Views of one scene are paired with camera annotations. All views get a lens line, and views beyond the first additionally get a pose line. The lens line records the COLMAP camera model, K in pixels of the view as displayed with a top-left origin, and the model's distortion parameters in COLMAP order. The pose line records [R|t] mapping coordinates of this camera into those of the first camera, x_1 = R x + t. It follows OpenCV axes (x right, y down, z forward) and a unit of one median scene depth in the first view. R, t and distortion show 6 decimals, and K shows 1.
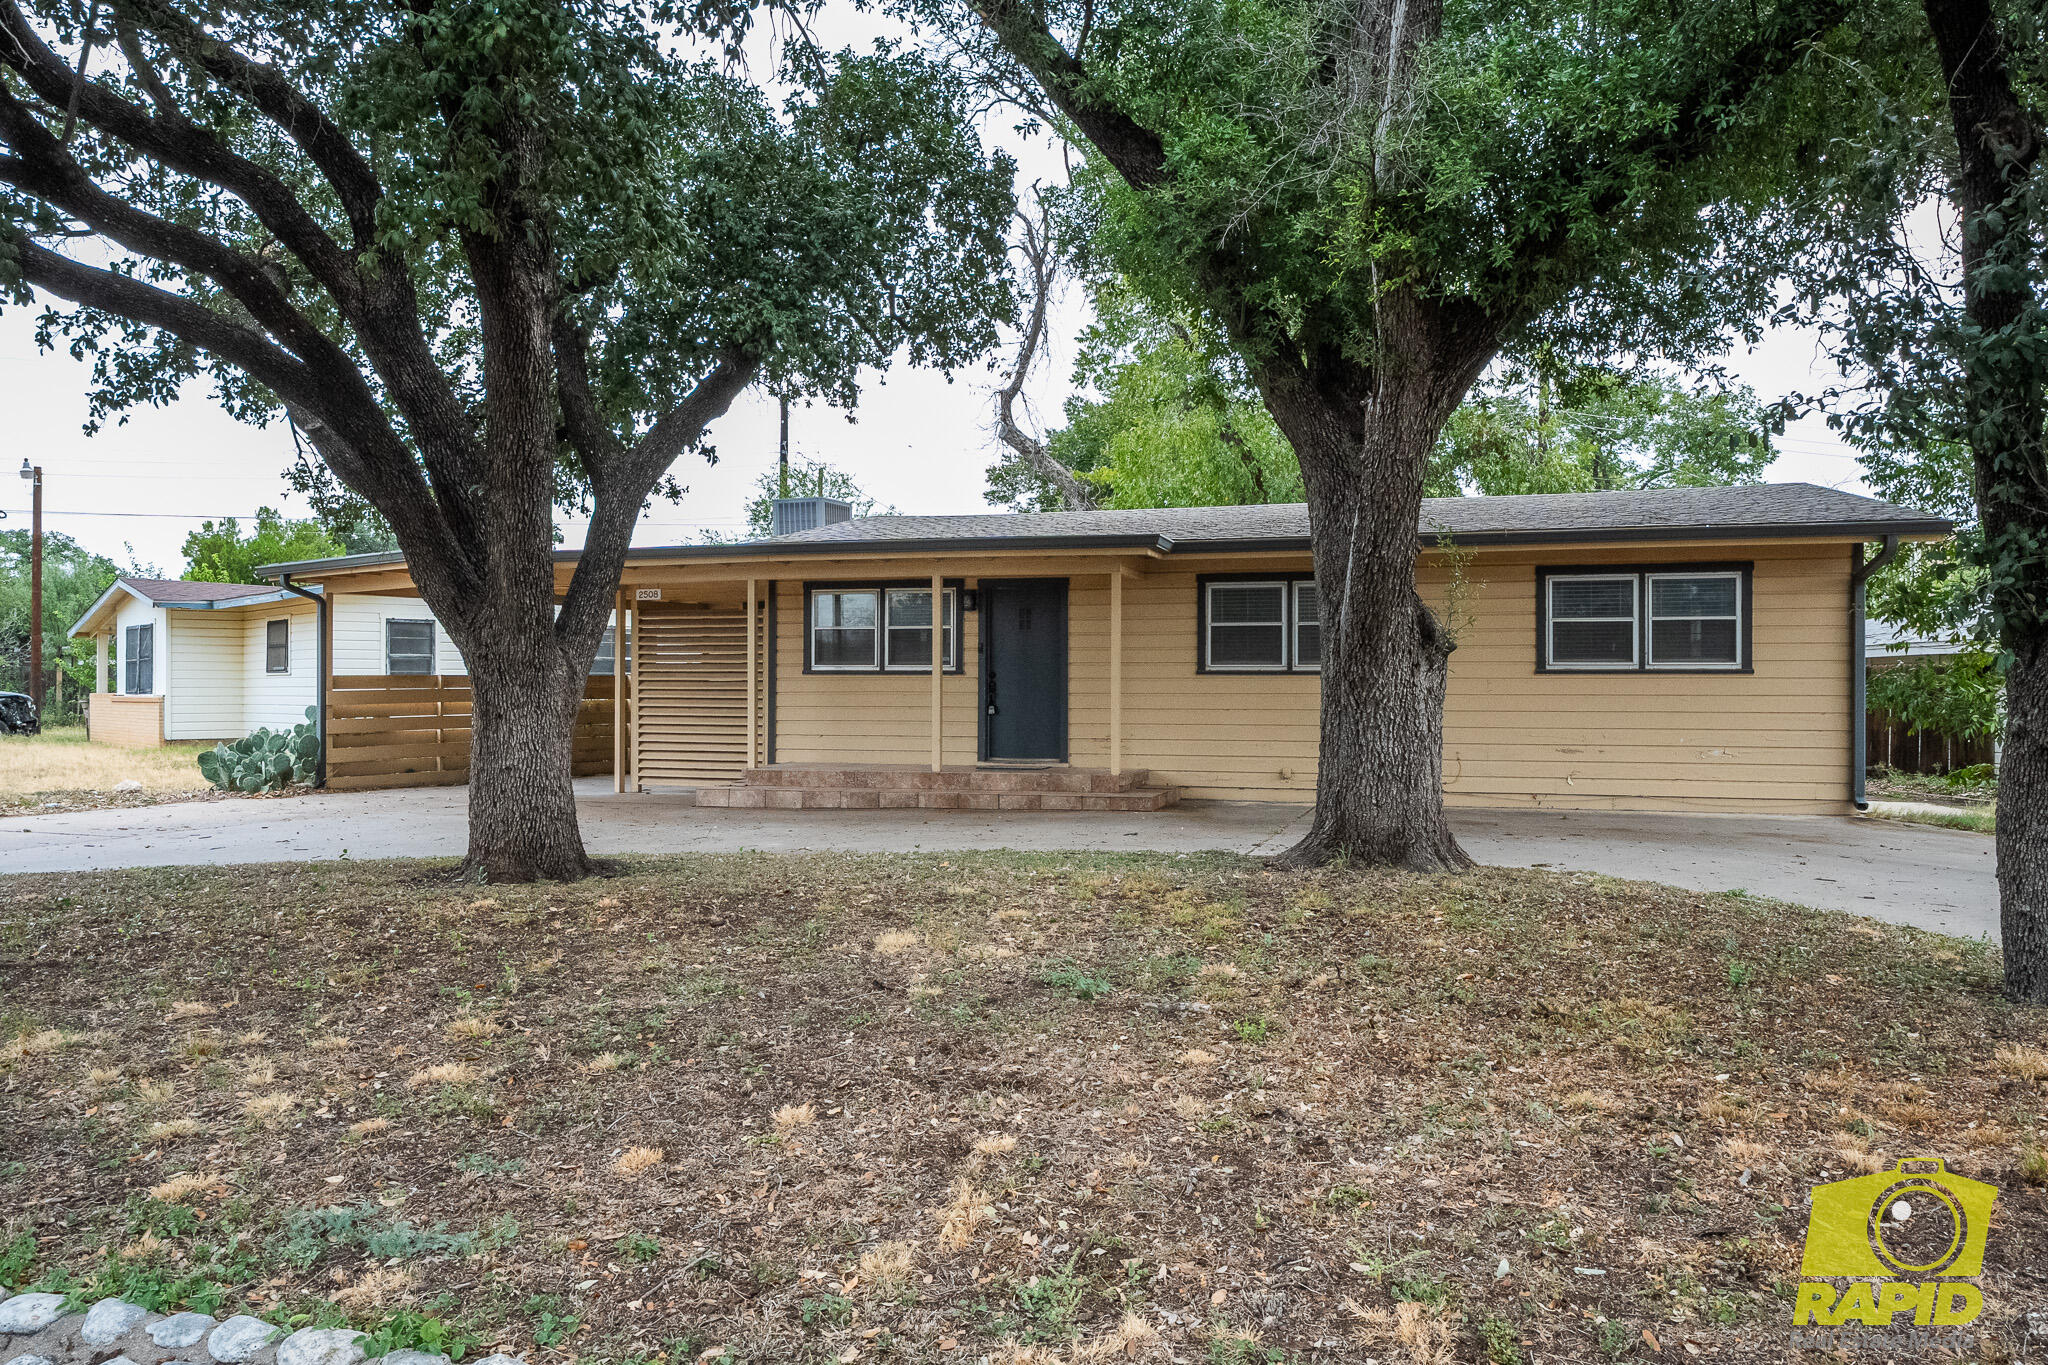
lens RADIAL K [[1405.3, 0, 1024.0], [0, 1405.3, 682.5], [0, 0, 1]] dist [-0.000802, 0.002291]
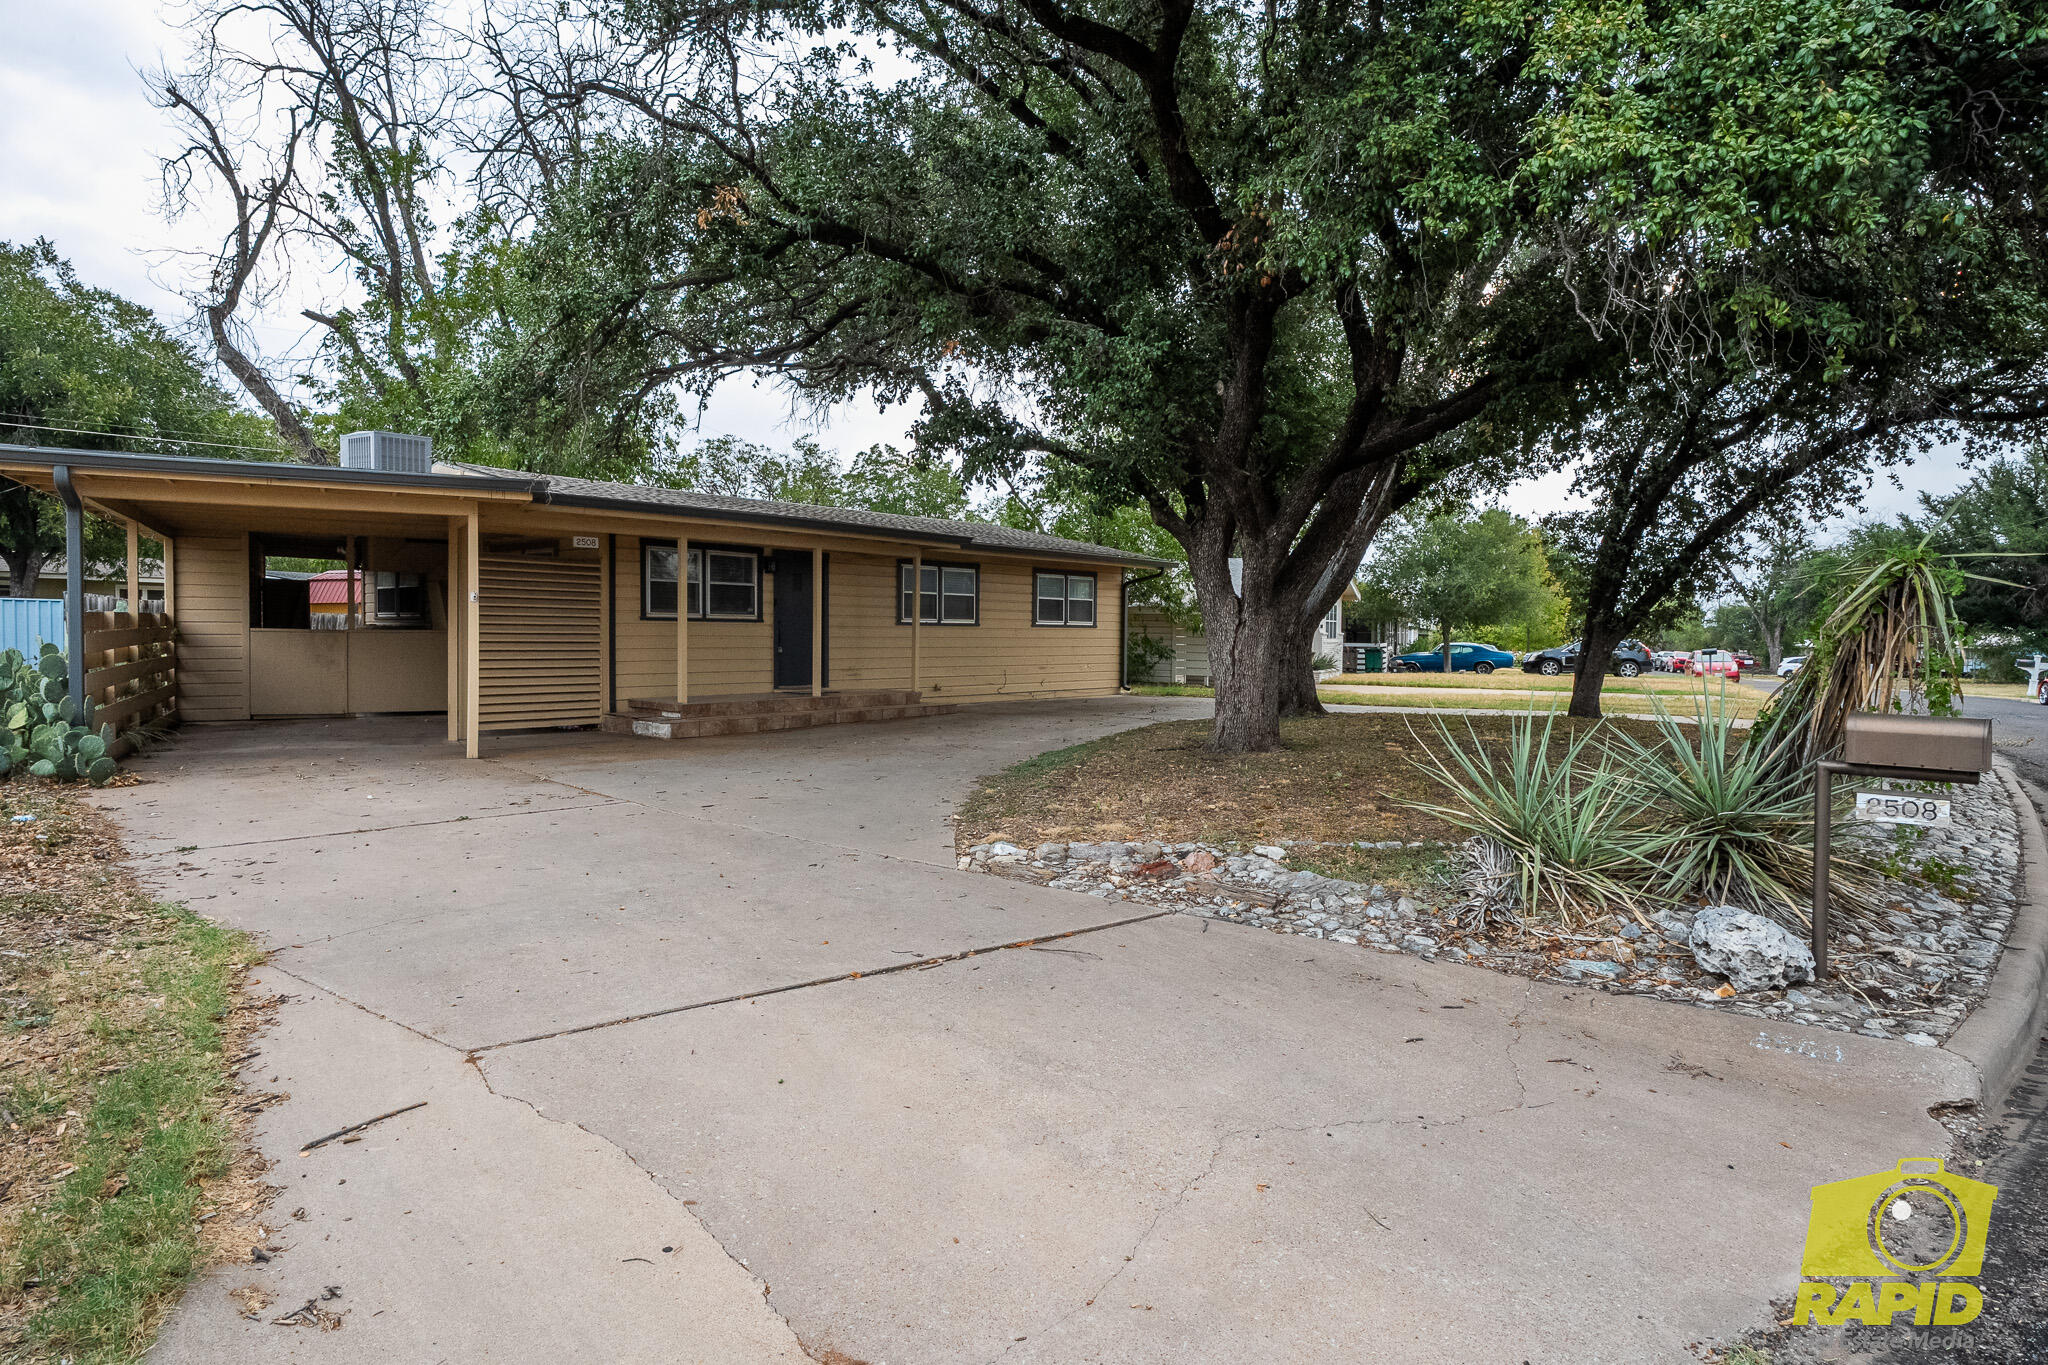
lens RADIAL K [[1153.2, 0, 1024.0], [0, 1153.2, 682.5], [0, 0, 1]] dist [0.001031, -0.000008]
pose [[0.408956, -0.038455, 0.911744, -0.922630], [-0.014489, 0.998712, 0.048622, -0.005703], [-0.912439, -0.033094, 0.407872, 0.356661]]
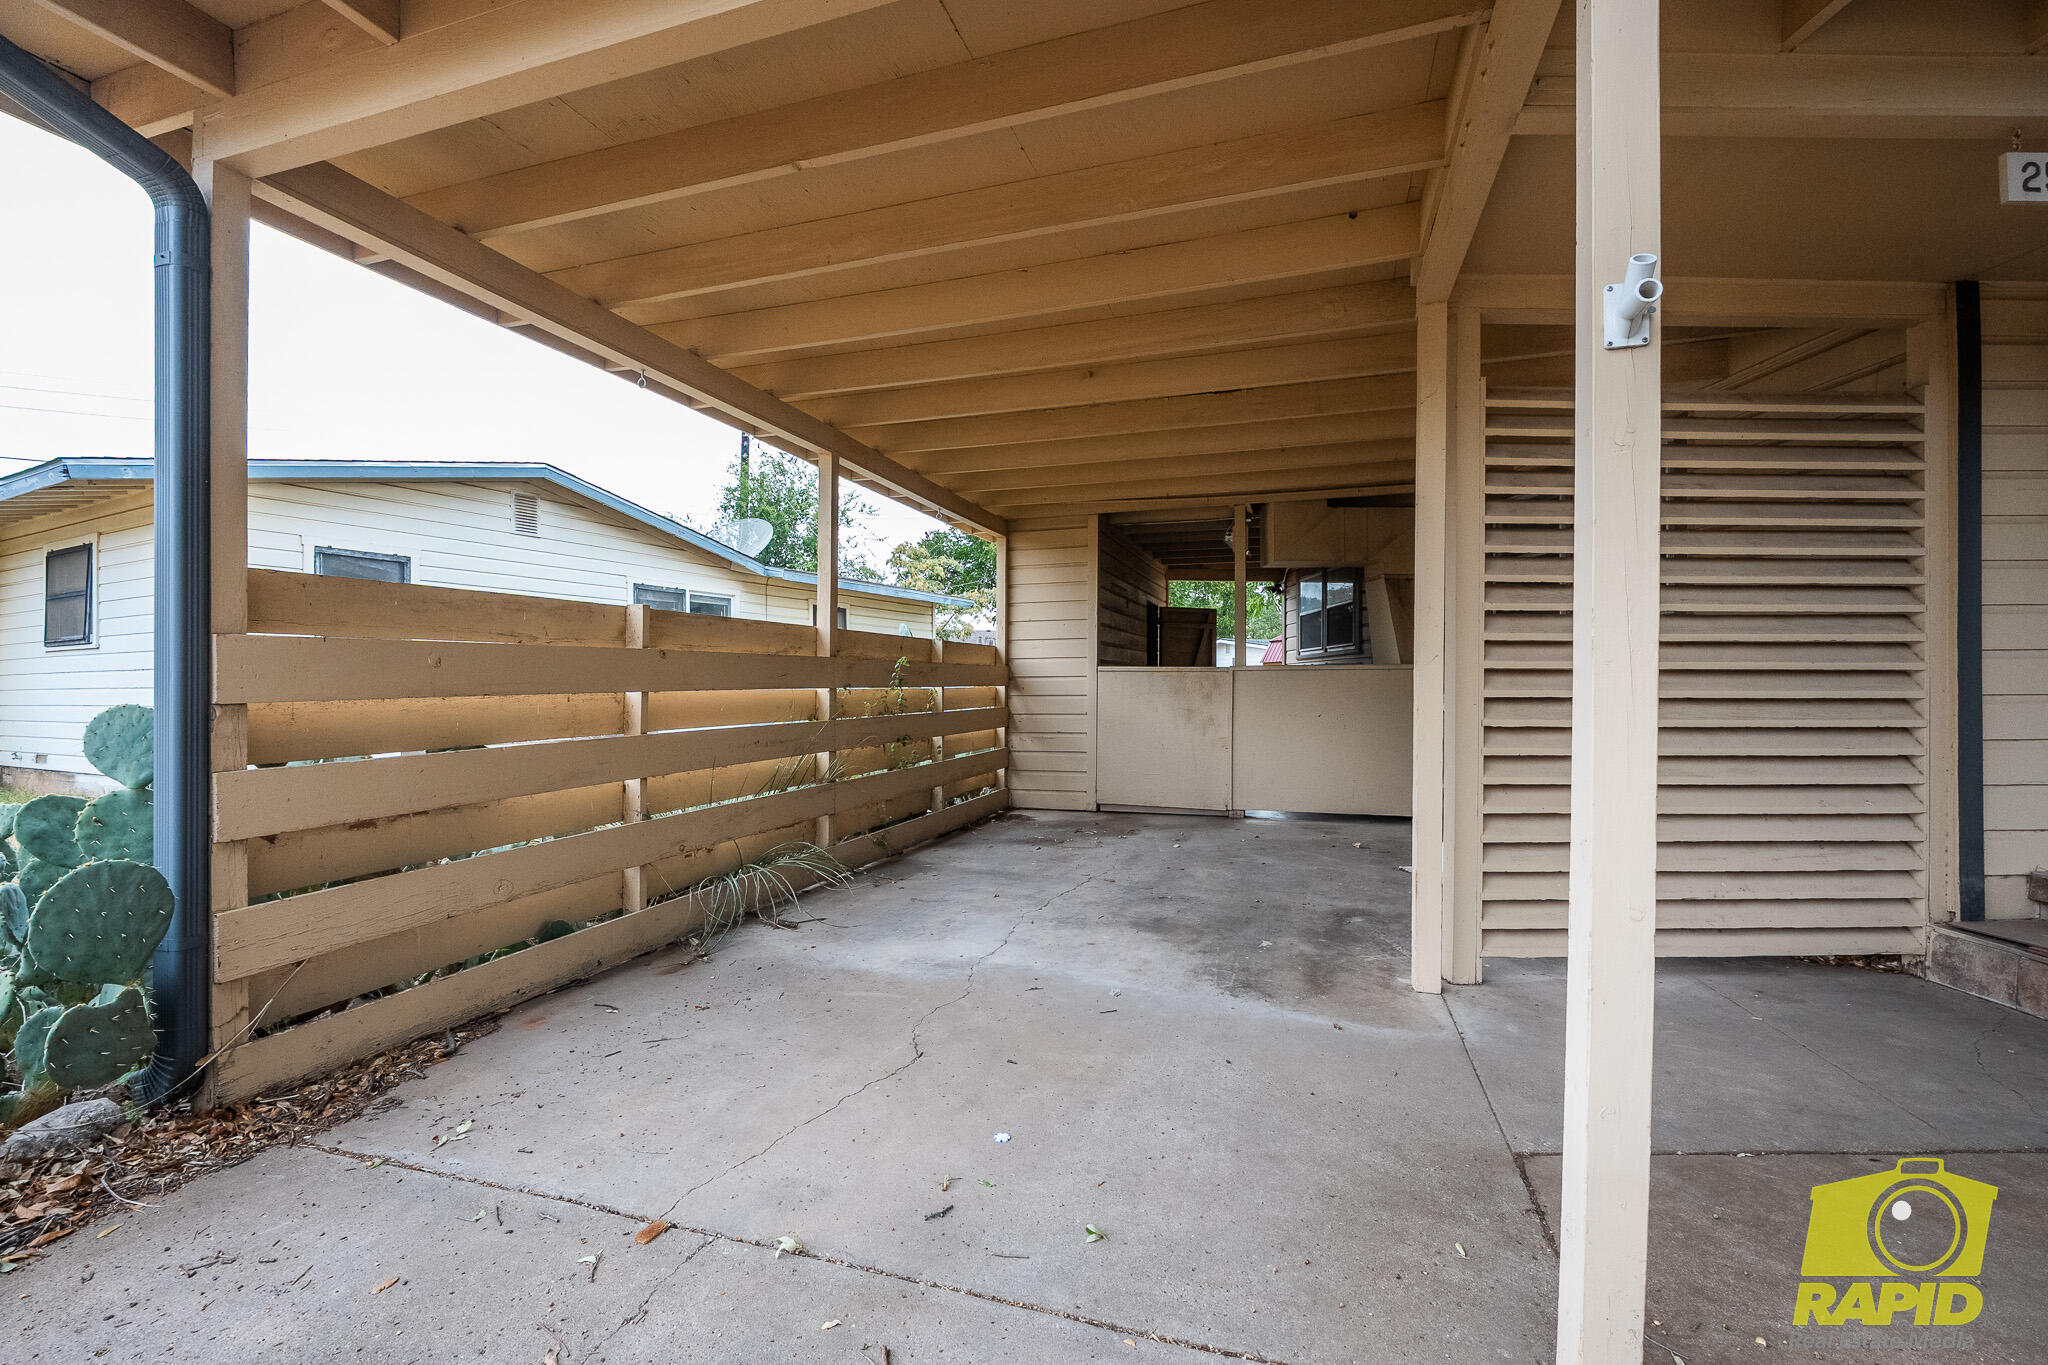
lens RADIAL K [[900.0, 0, 1024.0], [0, 900.0, 682.5], [0, 0, 1]] dist [-0.004381, 0.000070]
pose [[0.954534, -0.003516, 0.298081, -0.464786], [0.003054, 0.999993, 0.002014, 0.013929], [-0.298086, -0.001012, 0.954538, 0.923650]]
